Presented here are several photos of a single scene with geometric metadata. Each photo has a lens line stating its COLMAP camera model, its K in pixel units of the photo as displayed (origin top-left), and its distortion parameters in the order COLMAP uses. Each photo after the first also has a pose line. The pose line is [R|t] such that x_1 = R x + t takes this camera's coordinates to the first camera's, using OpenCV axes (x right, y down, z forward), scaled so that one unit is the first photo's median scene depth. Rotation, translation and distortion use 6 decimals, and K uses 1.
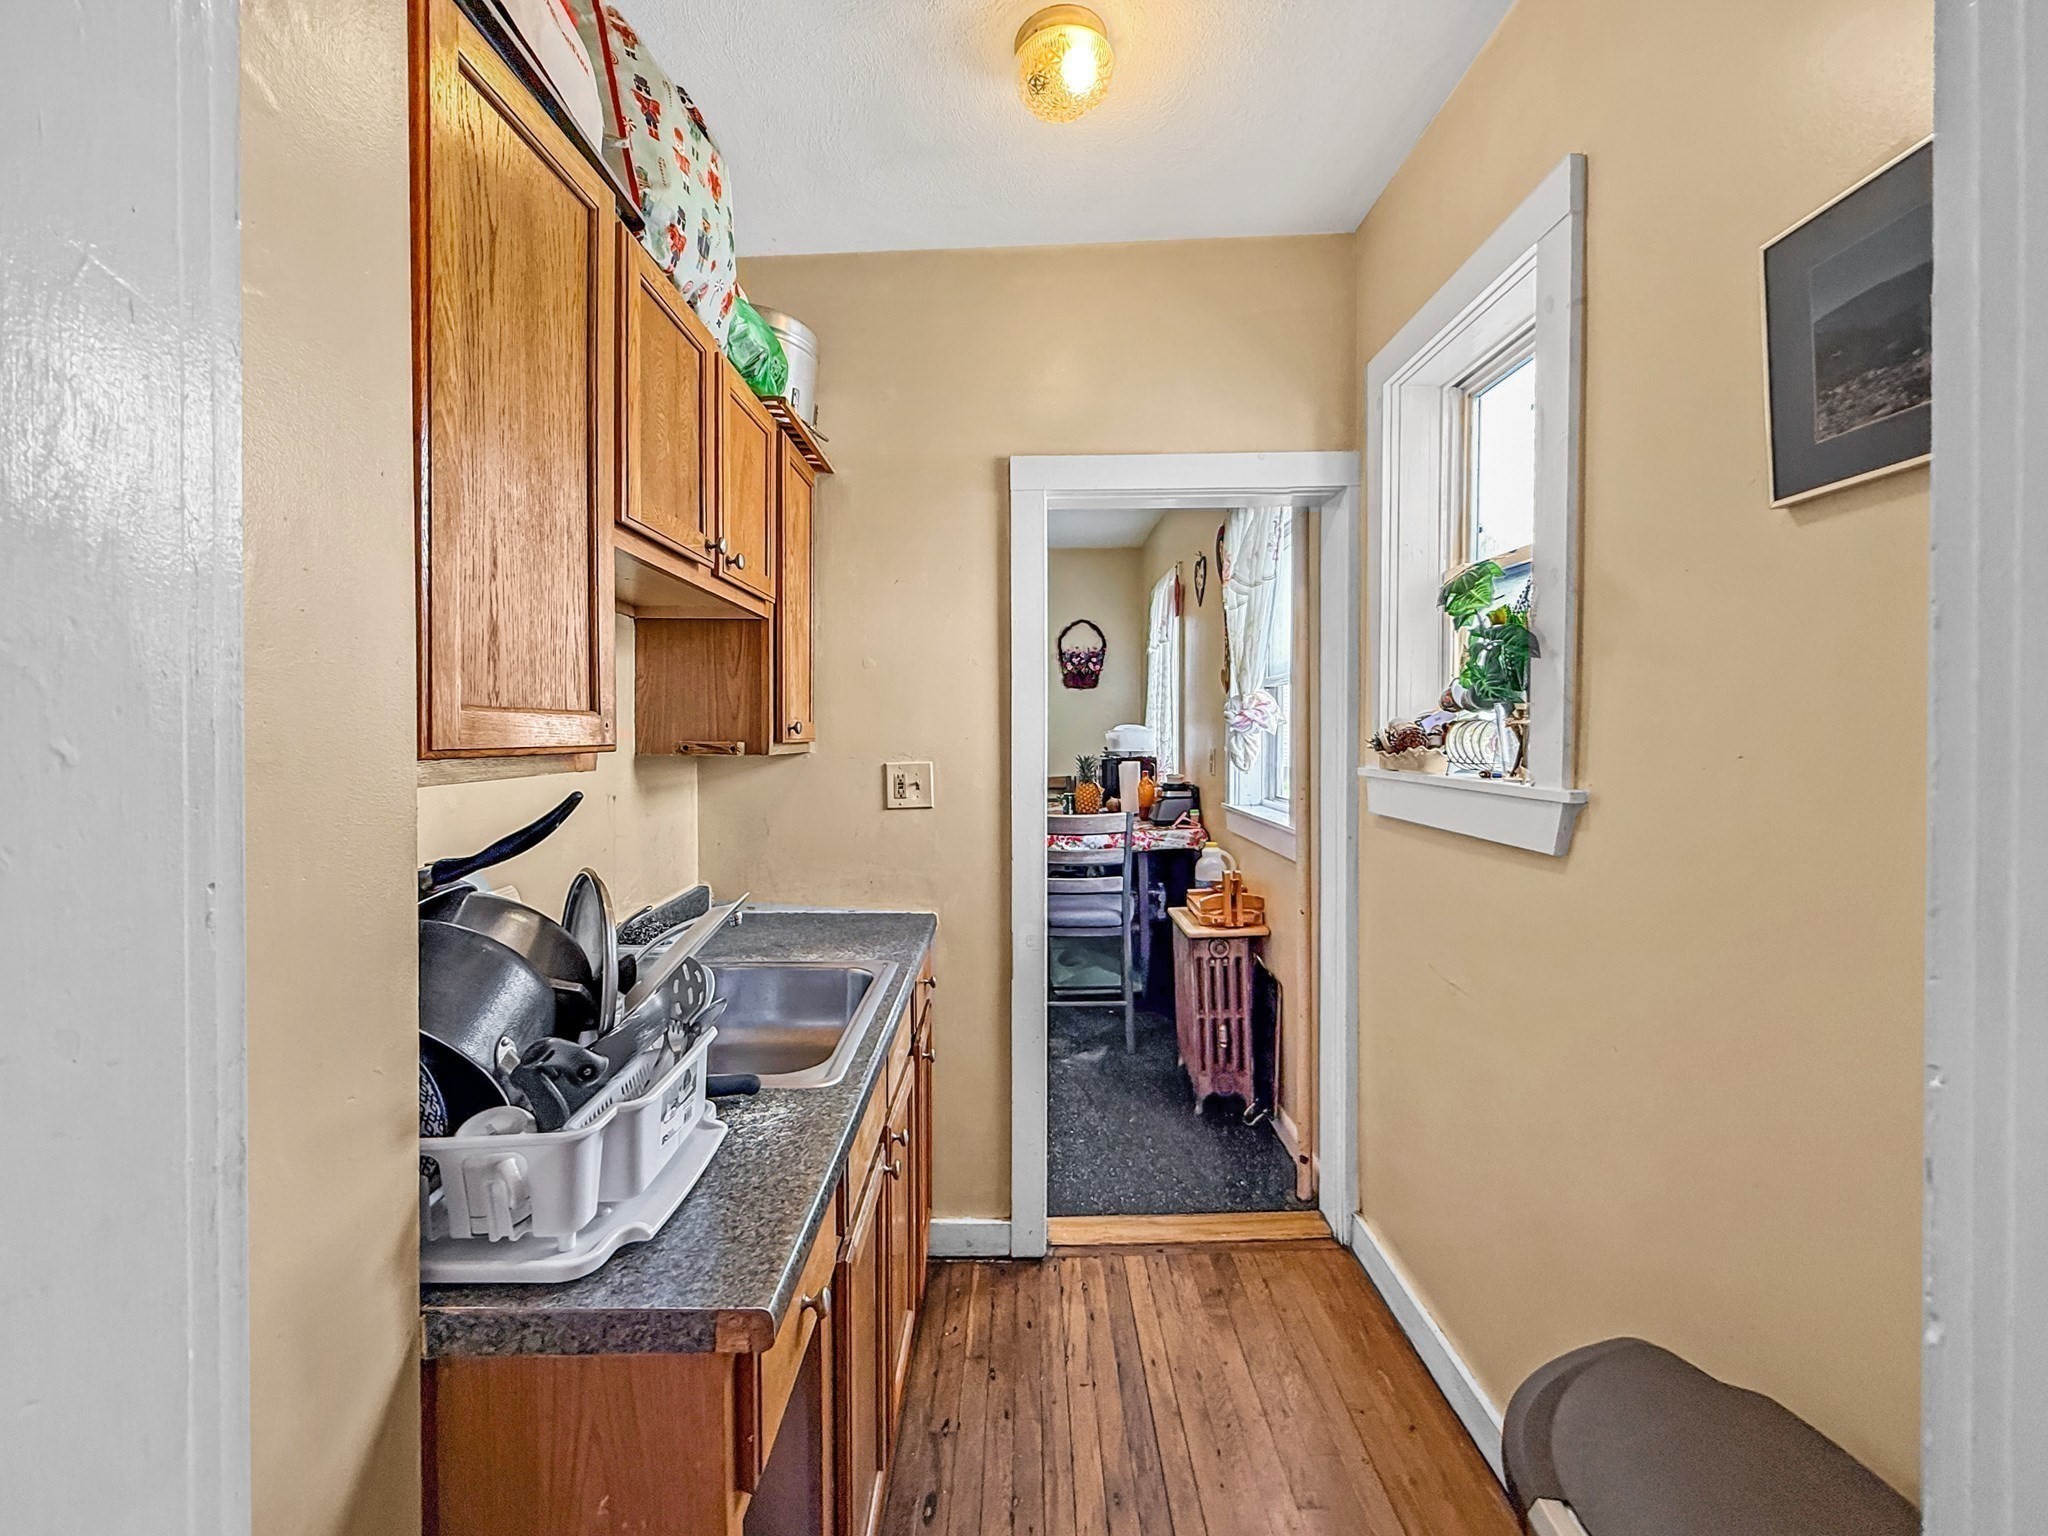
lens RADIAL K [[826.4, 0, 1001.4], [0, 826.4, 756.6], [0, 0, 1]] dist [-0.003348, 0.000427]
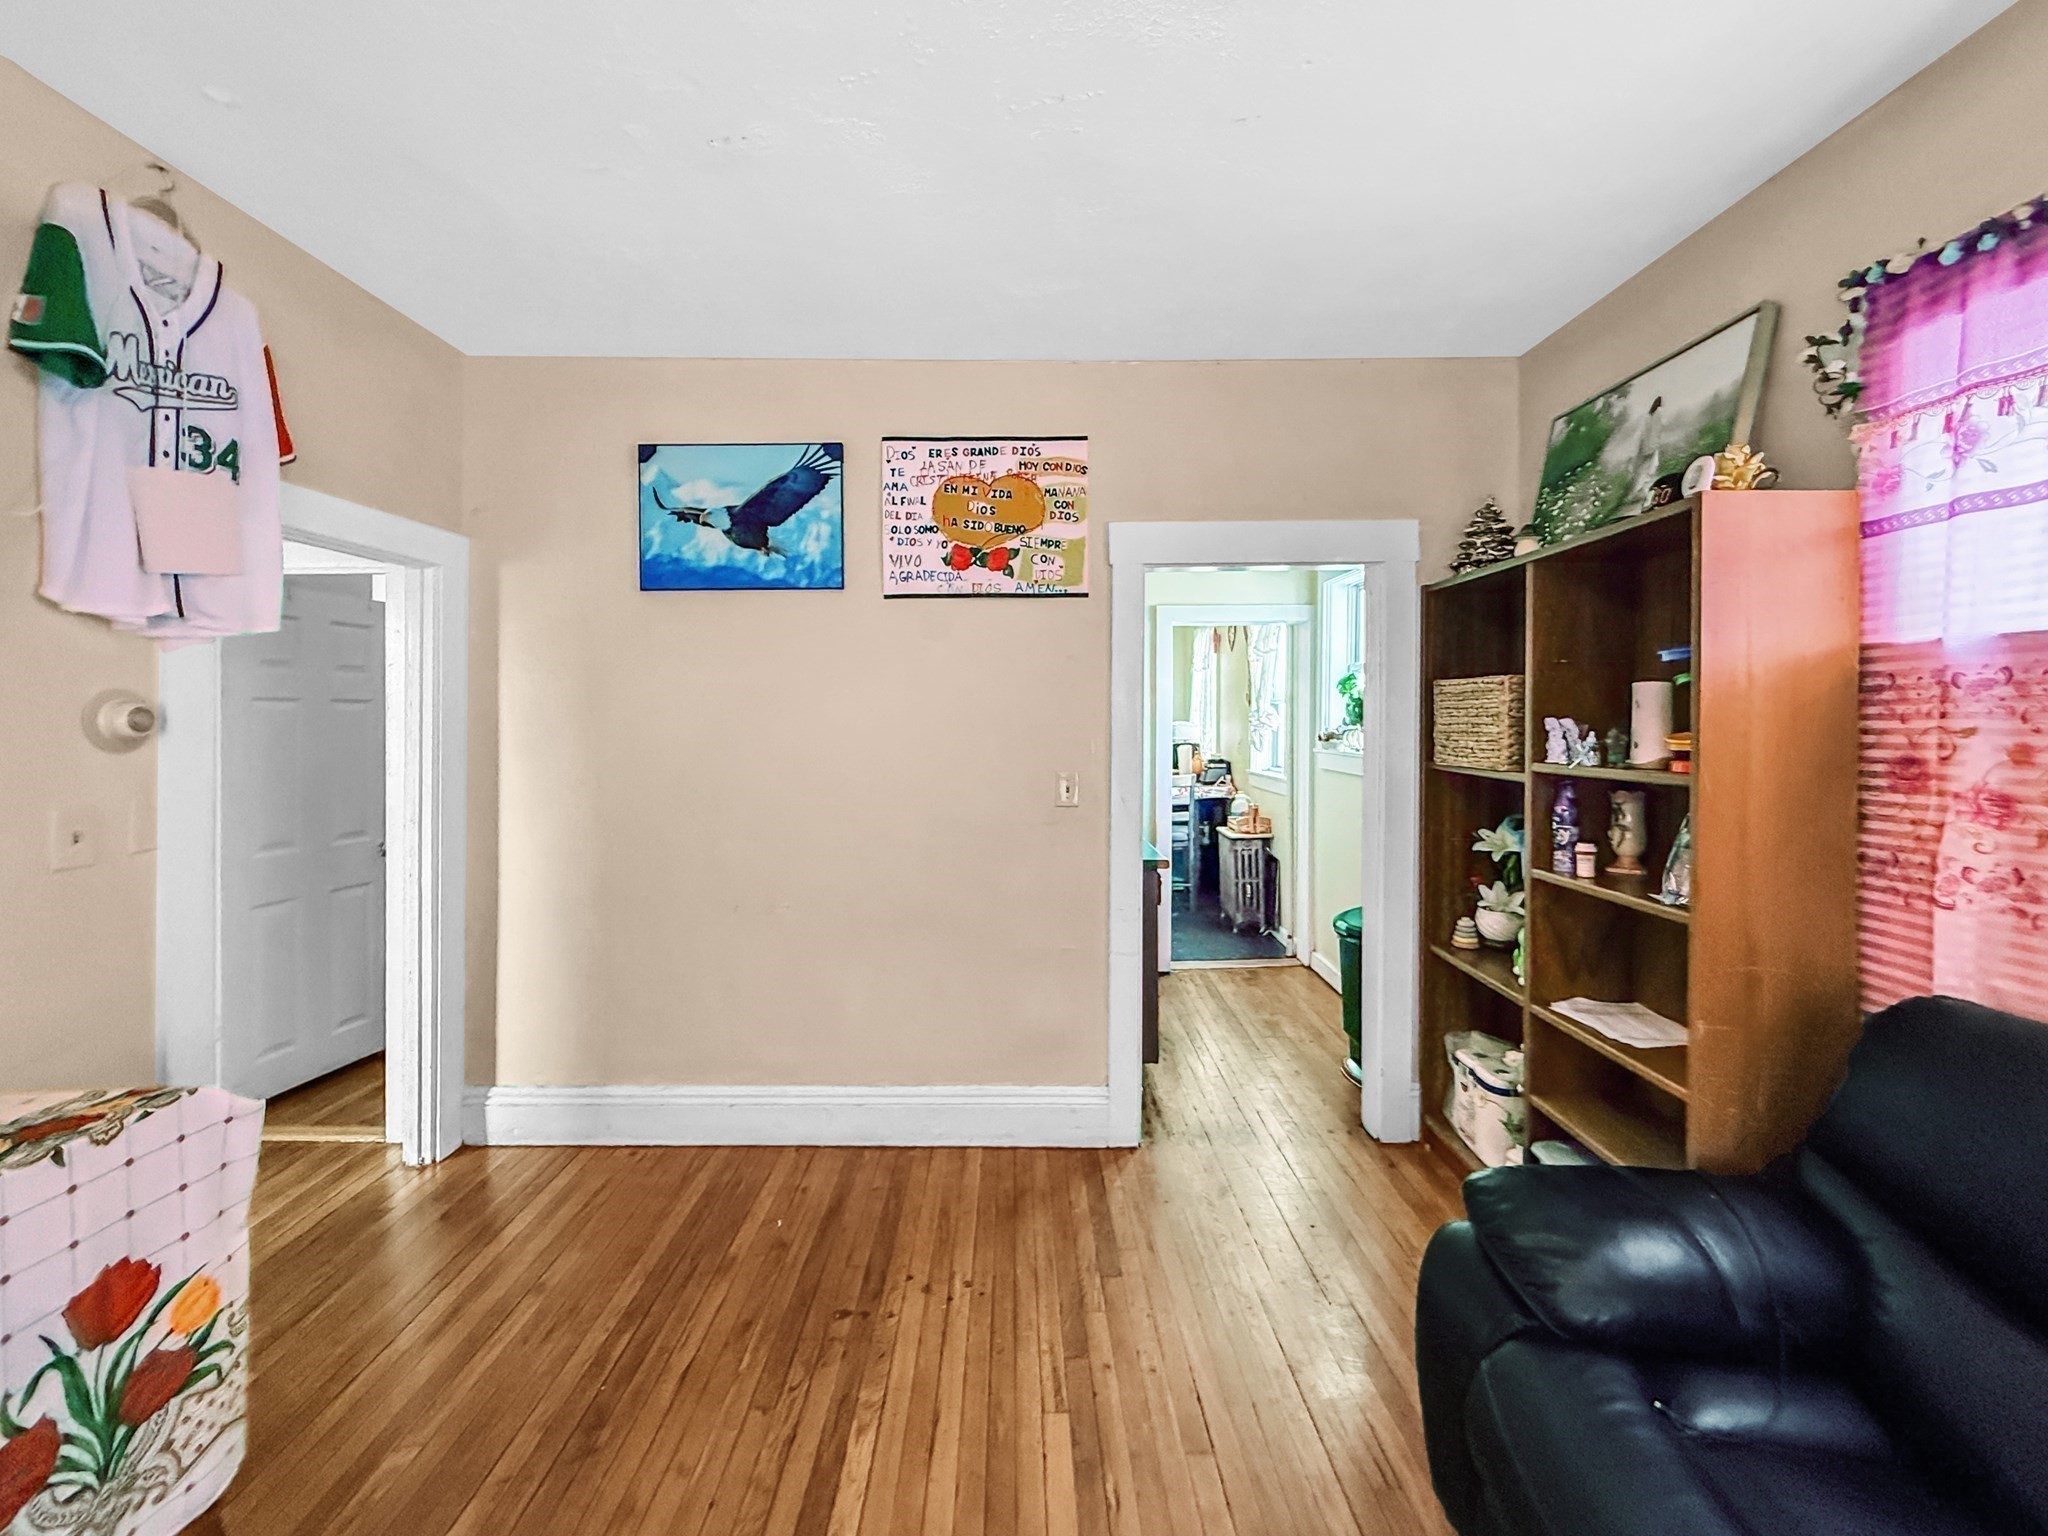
lens RADIAL K [[826.4, 0, 1018.7], [0, 826.4, 717.2], [0, 0, 1]] dist [-0.003348, 0.000427]
pose [[0.999762, 0.013525, 0.017089, -0.277275], [-0.013038, 0.999515, -0.028279, 0.001457], [-0.017463, 0.028050, 0.999454, -0.836391]]
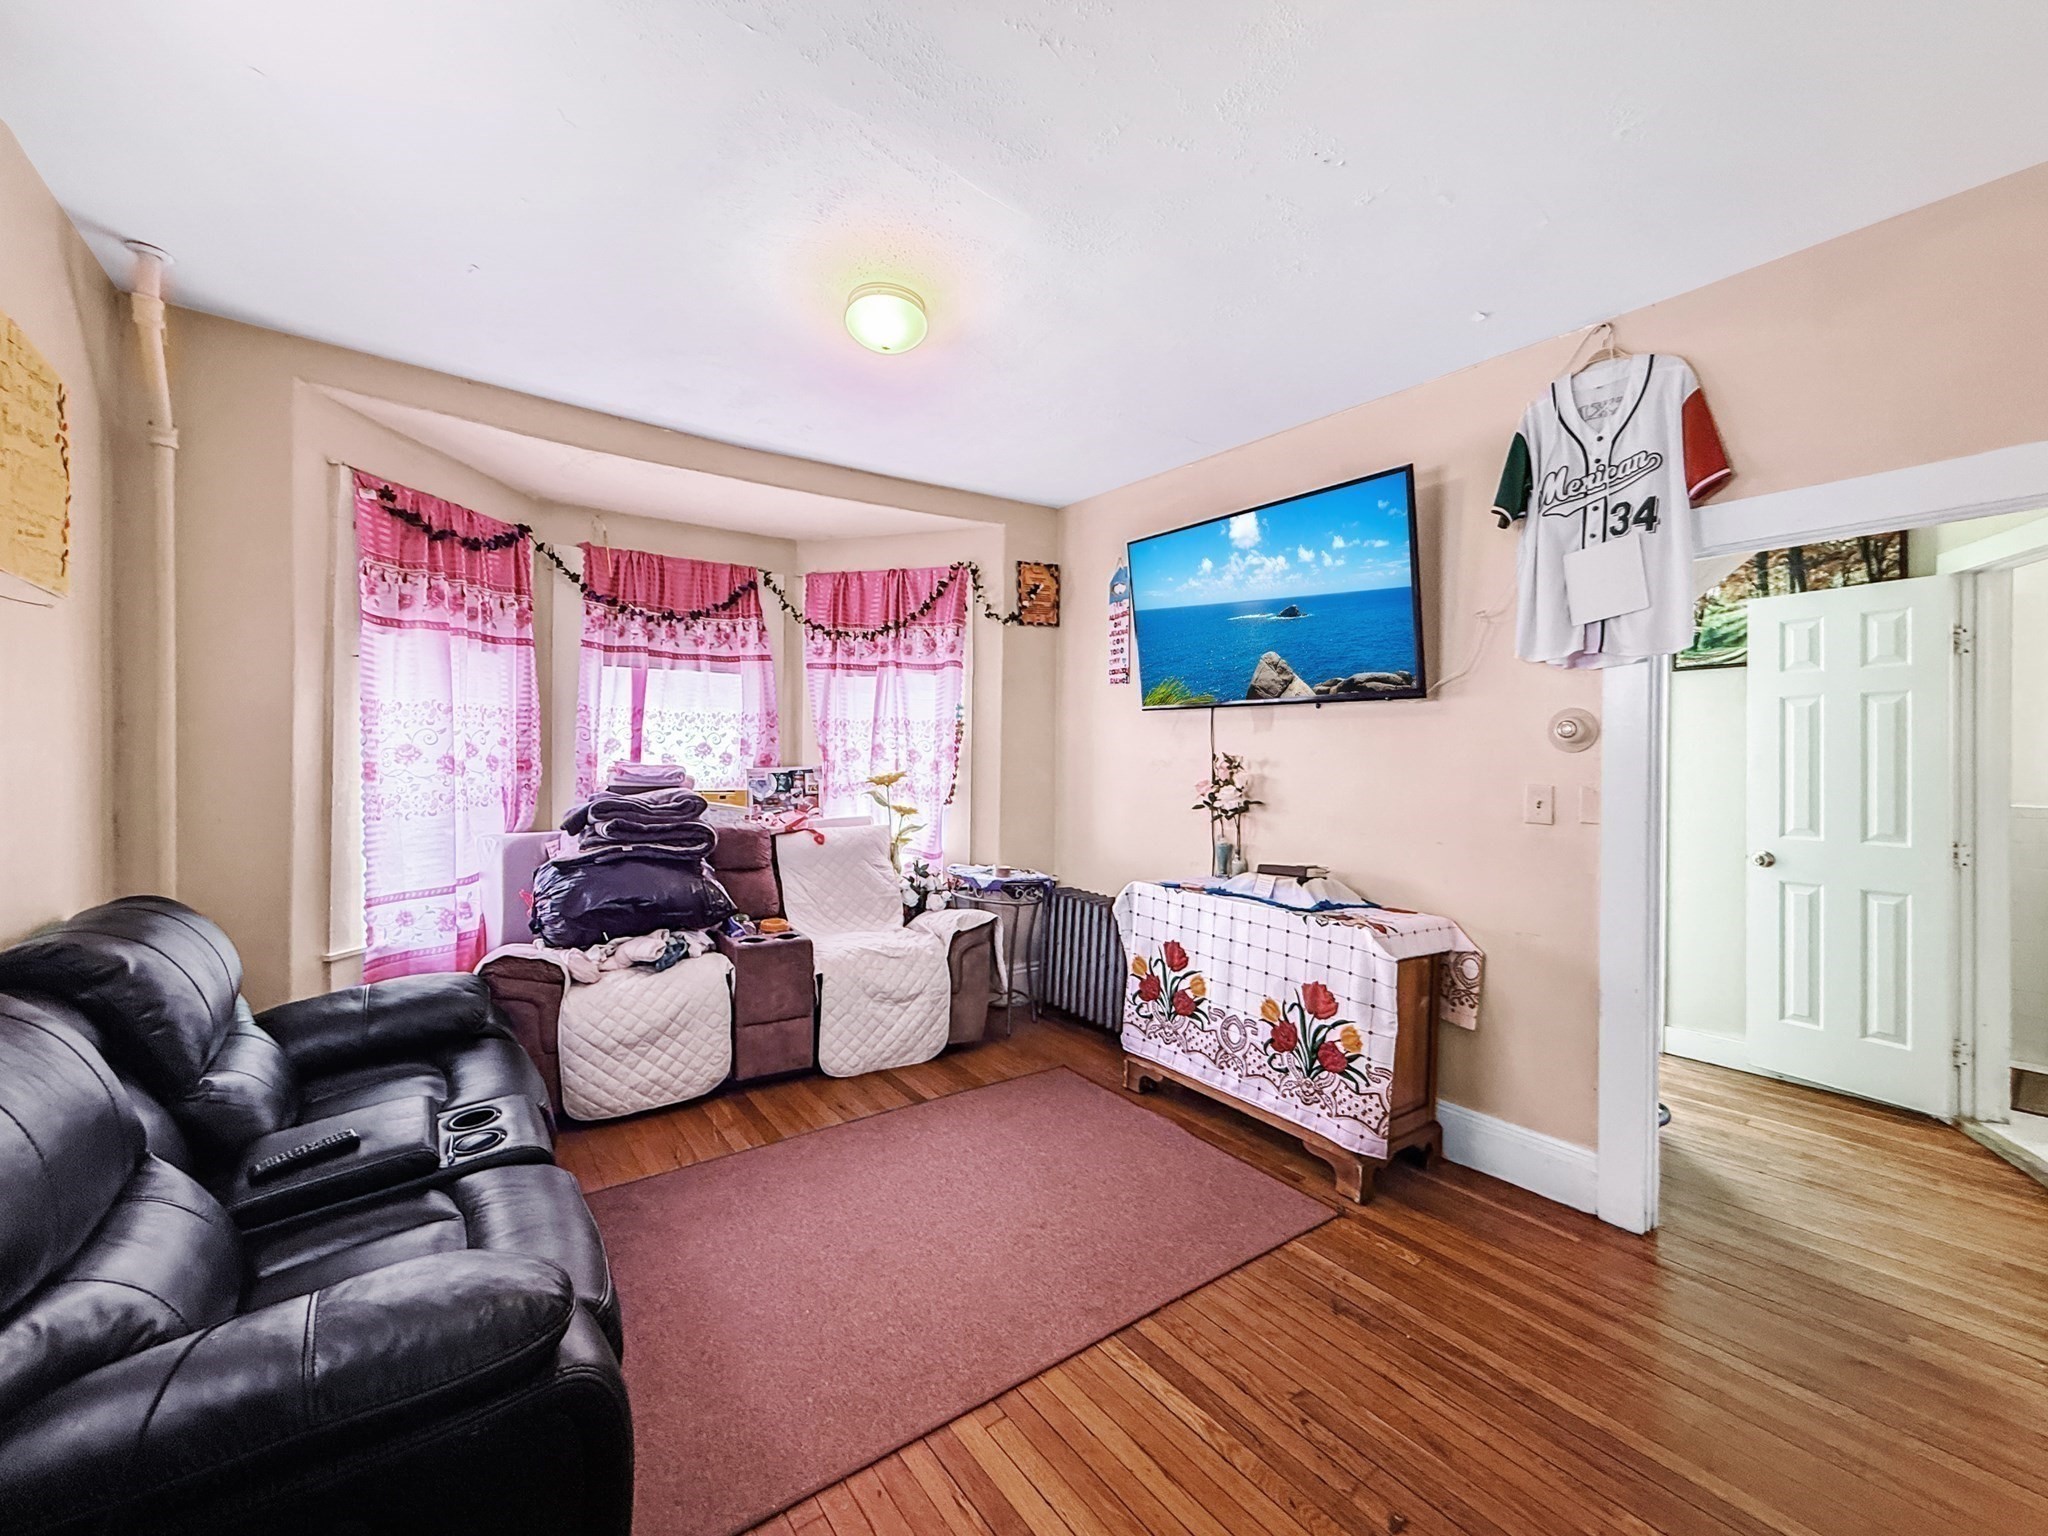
lens RADIAL K [[826.4, 0, 1022.6], [0, 826.4, 747.8], [0, 0, 1]] dist [-0.003348, 0.000427]
pose [[-0.788010, 0.006380, -0.615629, 0.462524], [-0.014691, 0.999467, 0.029163, -0.007590], [0.615487, 0.032025, -0.787496, 1.113914]]
